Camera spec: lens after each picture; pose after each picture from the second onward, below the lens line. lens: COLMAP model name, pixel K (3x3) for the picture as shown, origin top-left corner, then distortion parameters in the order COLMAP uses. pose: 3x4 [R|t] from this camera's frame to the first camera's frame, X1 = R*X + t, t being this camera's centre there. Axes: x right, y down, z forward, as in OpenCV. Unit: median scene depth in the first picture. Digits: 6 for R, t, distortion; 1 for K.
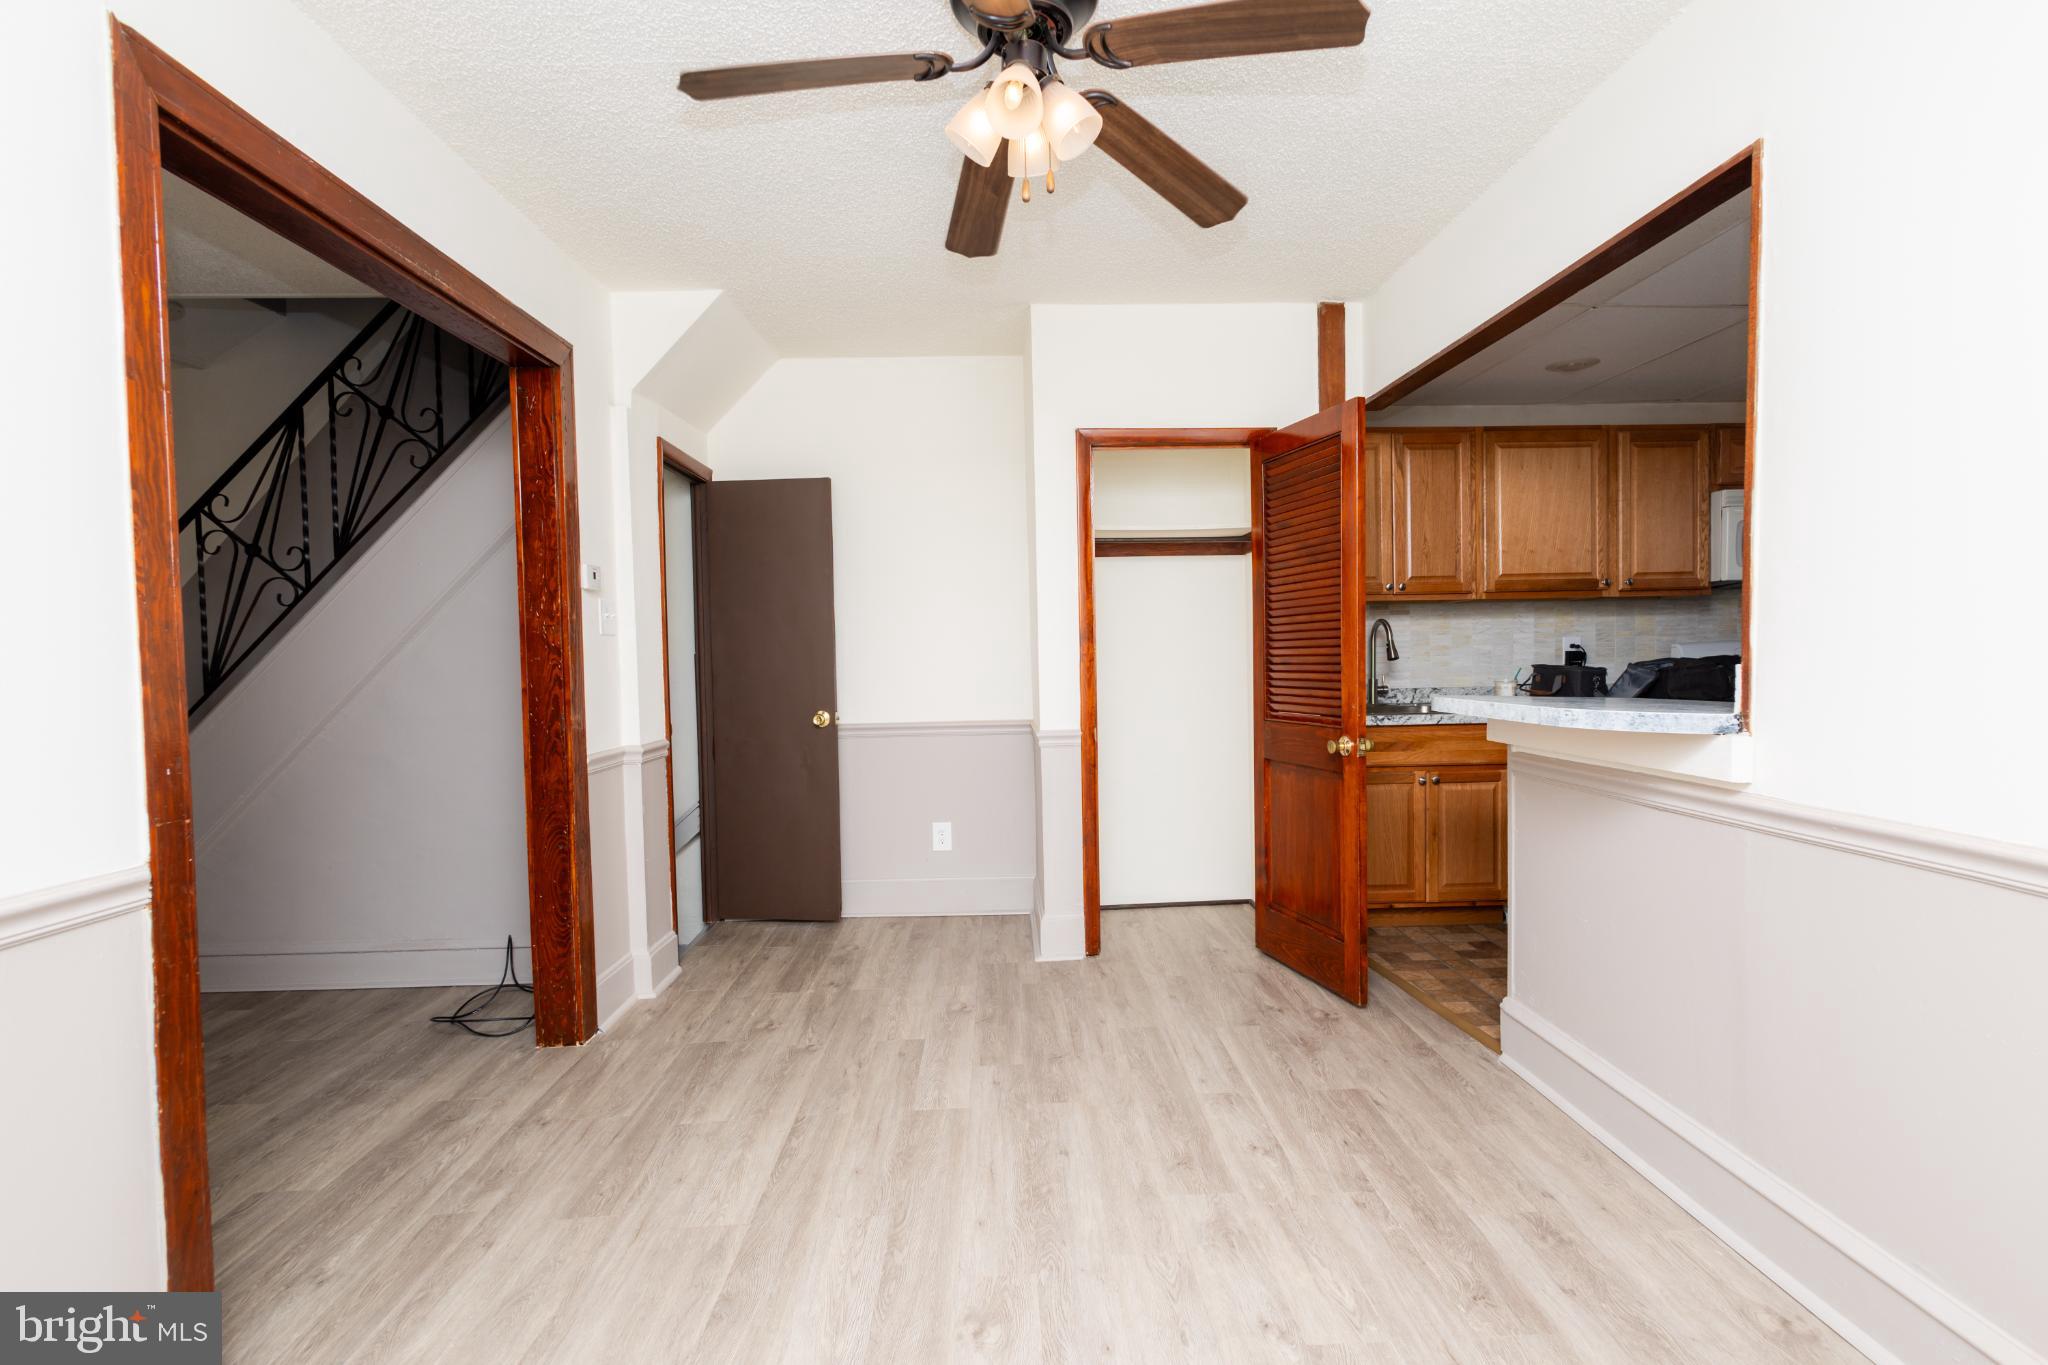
lens RADIAL K [[930.7, 0, 1024.0], [0, 930.7, 682.5], [0, 0, 1]] dist [0.008719, -0.001019]
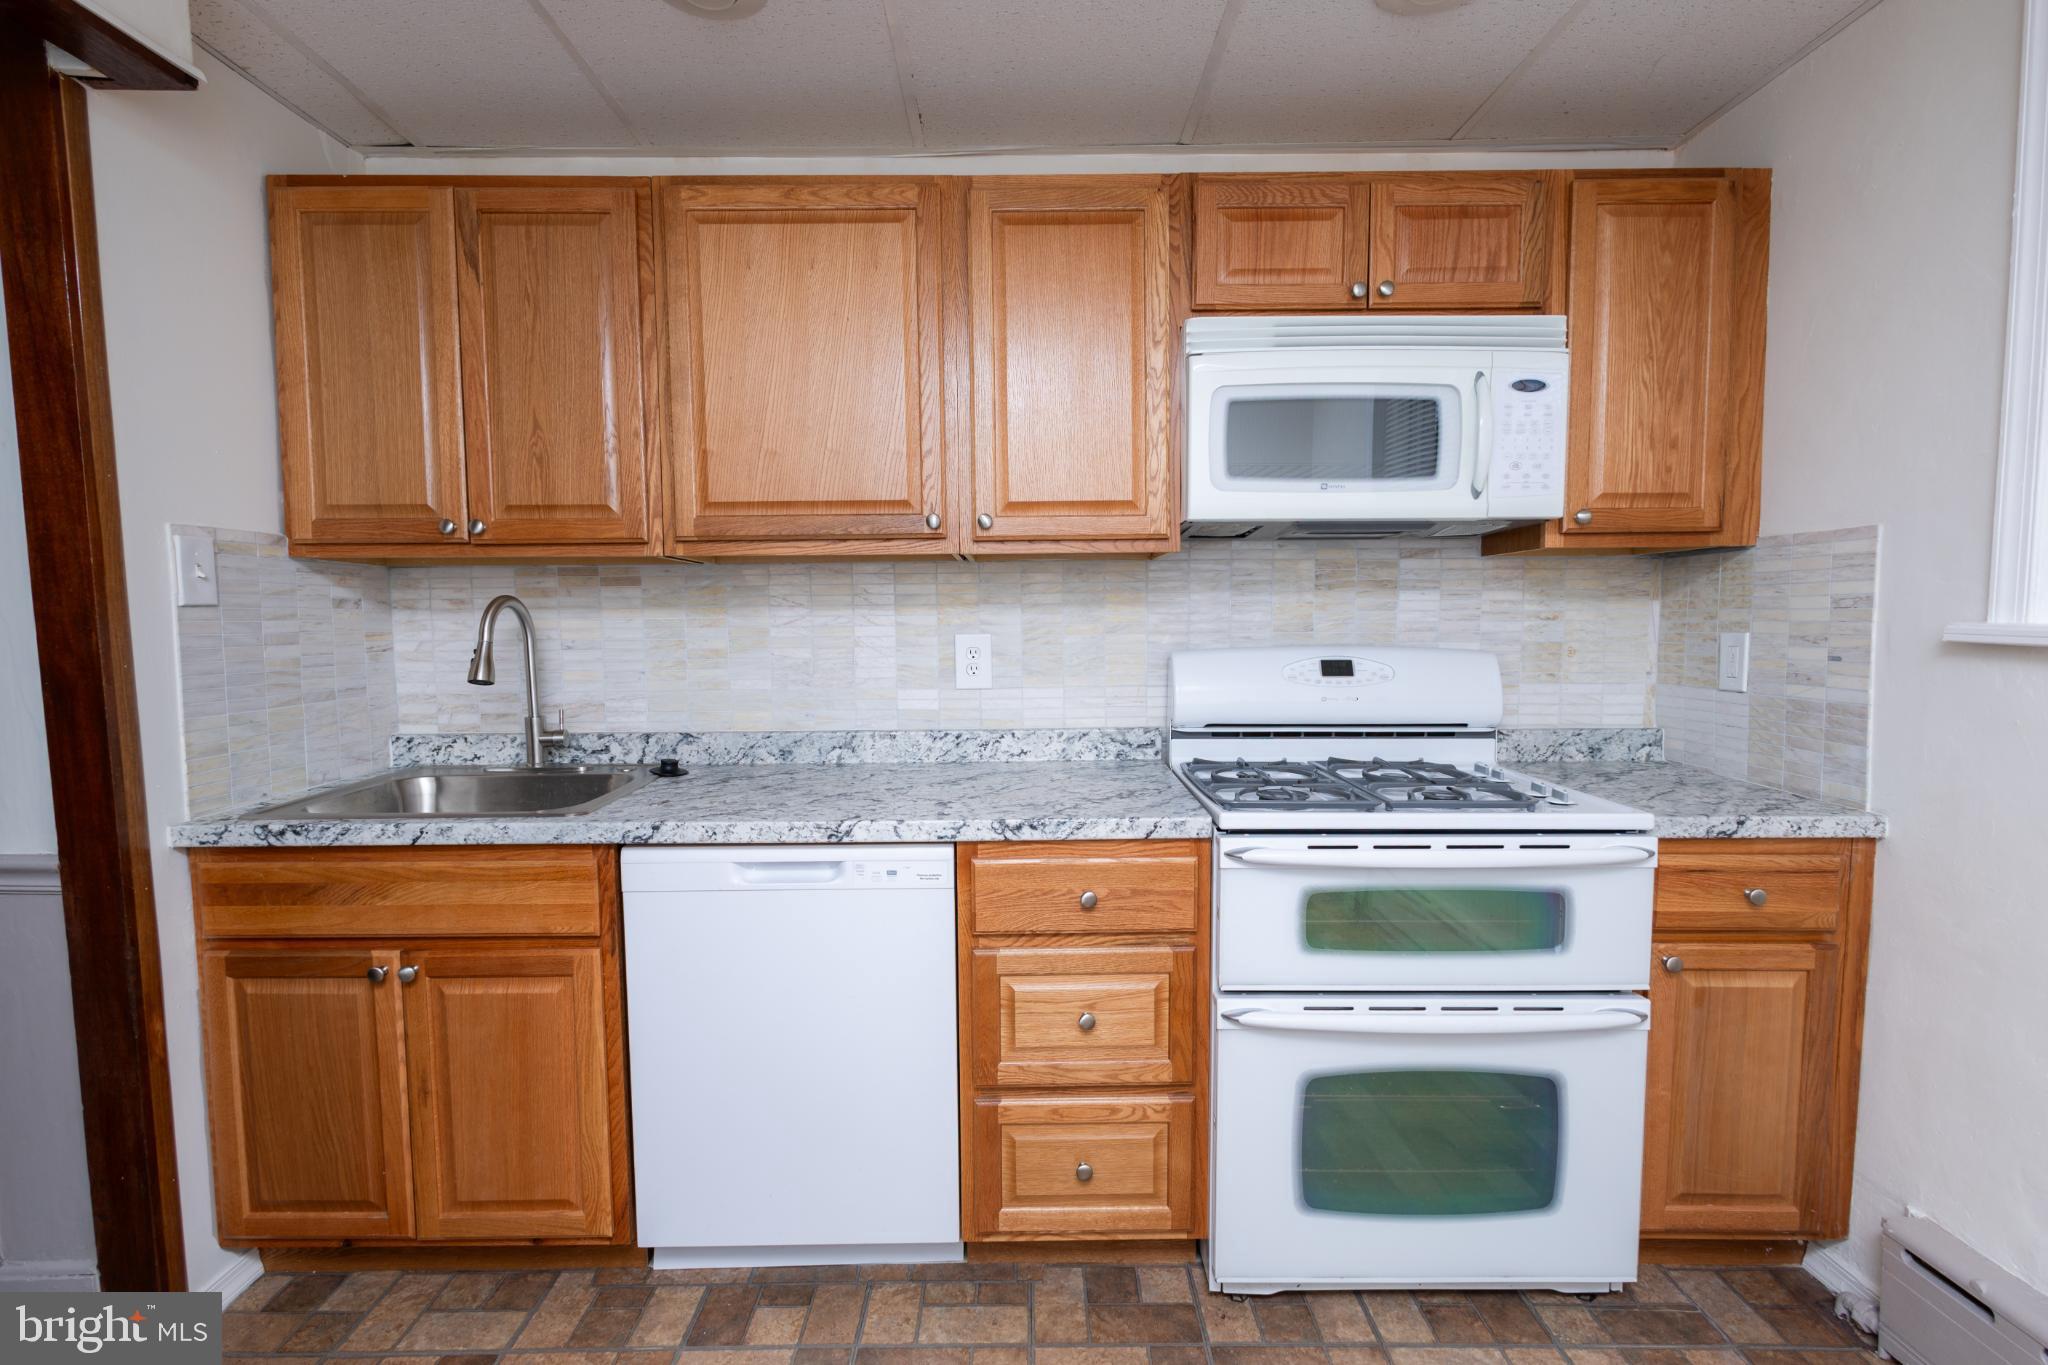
lens RADIAL K [[930.7, 0, 1024.0], [0, 930.7, 682.5], [0, 0, 1]] dist [0.008719, -0.001019]
pose [[0.999764, 0.013516, -0.016987, 0.670301], [-0.012820, 0.999100, 0.040423, -0.046841], [0.017518, -0.040195, 0.999038, 0.533615]]
